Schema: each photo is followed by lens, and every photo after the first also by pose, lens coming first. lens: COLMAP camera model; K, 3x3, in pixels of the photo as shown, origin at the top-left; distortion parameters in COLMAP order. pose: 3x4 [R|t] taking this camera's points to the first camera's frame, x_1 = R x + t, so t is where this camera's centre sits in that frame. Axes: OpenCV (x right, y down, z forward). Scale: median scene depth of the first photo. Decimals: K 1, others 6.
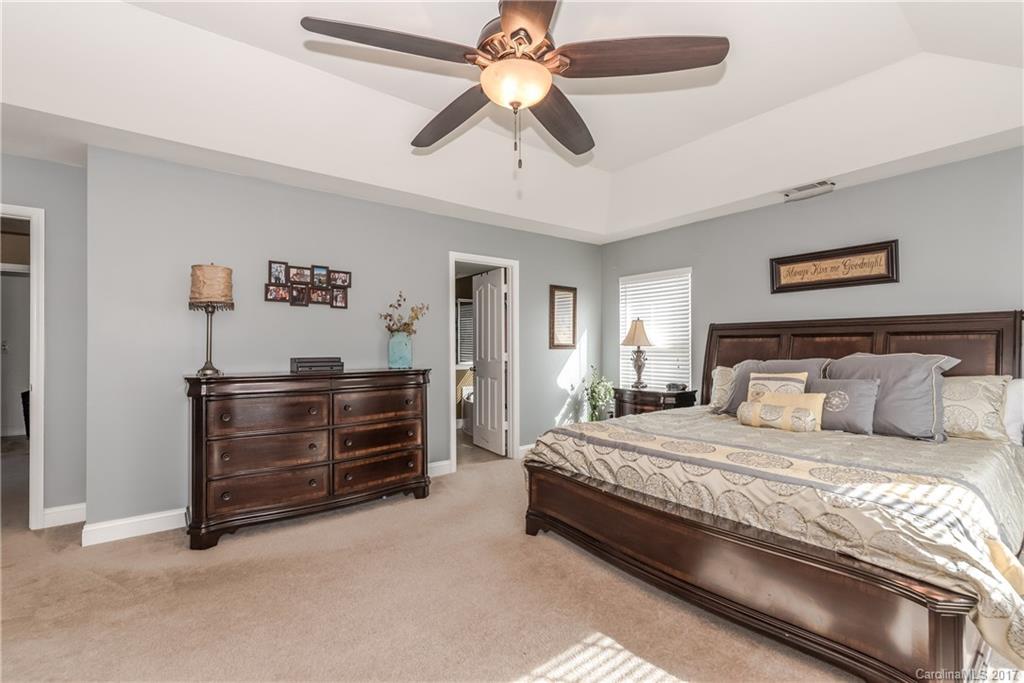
lens RADIAL K [[446.8, 0, 511.5], [0, 446.8, 343.5], [0, 0, 1]] dist [-0.002340, 0.000060]
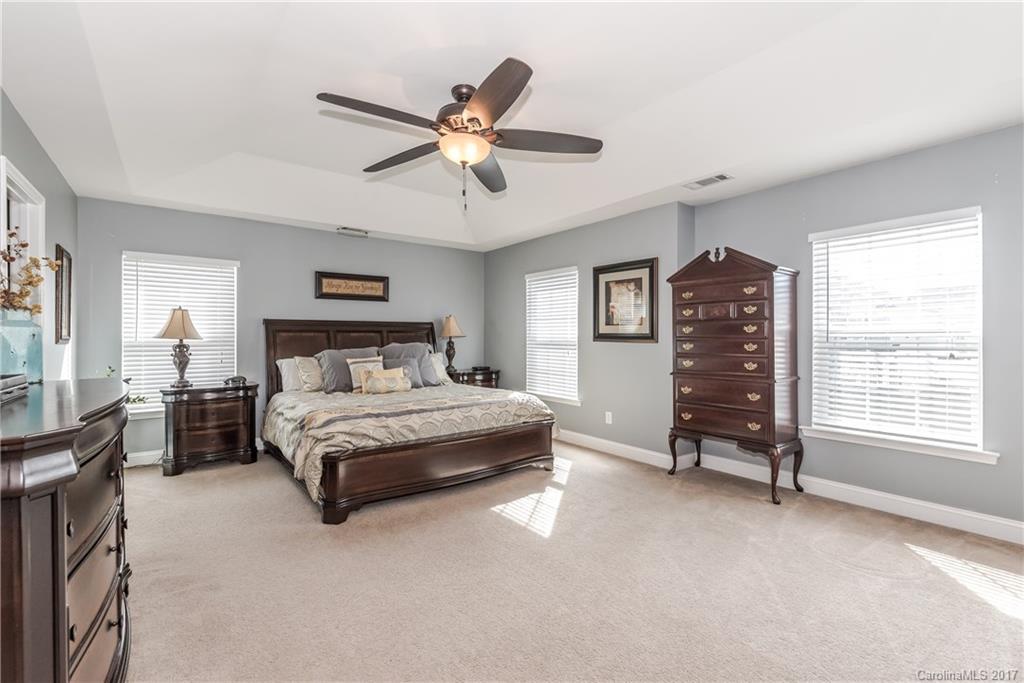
lens RADIAL K [[446.8, 0, 511.8], [0, 446.8, 340.8], [0, 0, 1]] dist [-0.002340, 0.000060]
pose [[-0.010088, -0.003922, 0.999941, -0.780668], [-0.002796, 0.999989, 0.003894, 0.004436], [-0.999945, -0.002757, -0.010099, 0.493210]]
